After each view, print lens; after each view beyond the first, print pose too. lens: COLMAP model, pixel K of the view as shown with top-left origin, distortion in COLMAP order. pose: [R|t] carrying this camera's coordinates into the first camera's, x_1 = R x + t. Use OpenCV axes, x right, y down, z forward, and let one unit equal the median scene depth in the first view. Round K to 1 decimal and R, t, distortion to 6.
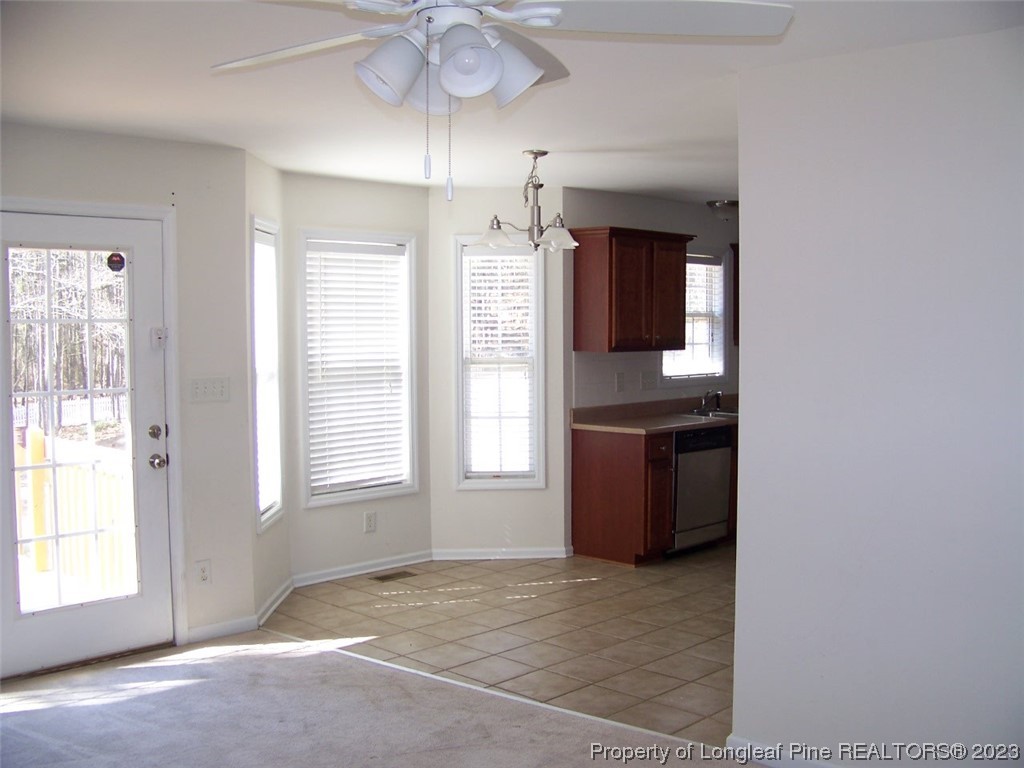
lens RADIAL K [[1087.1, 0, 534.4], [0, 1087.1, 384.6], [0, 0, 1]] dist [-0.258160, 0.357366]
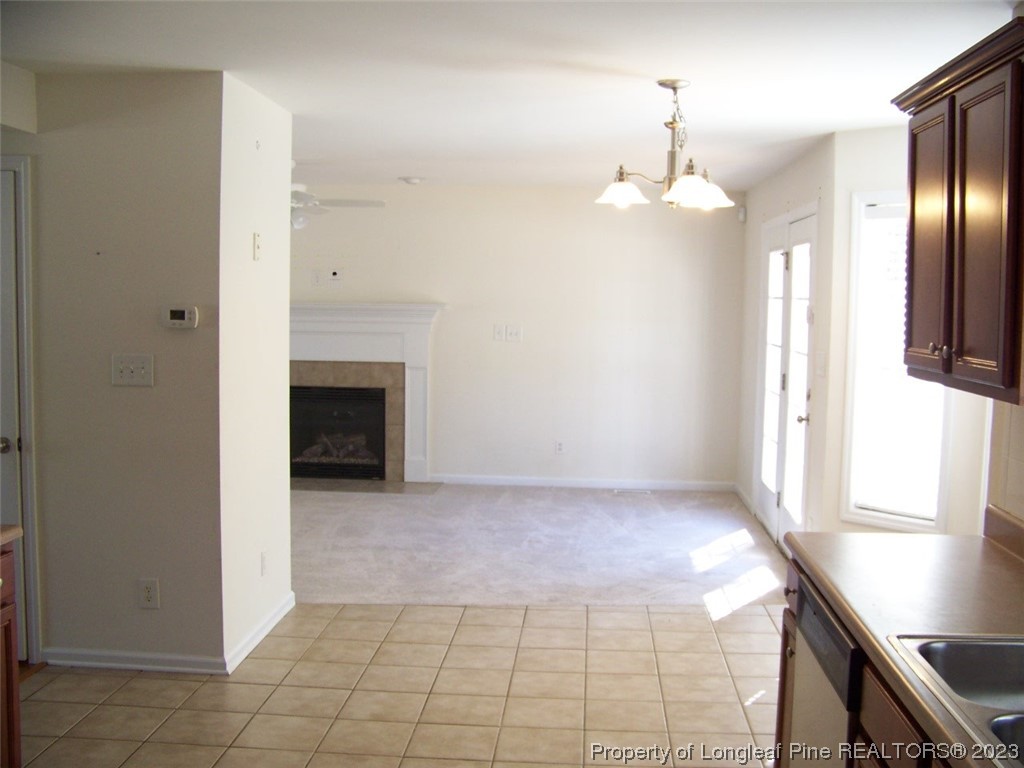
lens RADIAL K [[1088.7, 0, 542.5], [0, 1088.7, 411.9], [0, 0, 1]] dist [-0.244174, 0.321685]
pose [[-0.747543, 0.064262, -0.661097, 0.673721], [-0.054000, 0.986134, 0.156918, -0.110718], [0.662015, 0.153003, -0.733708, 1.739621]]
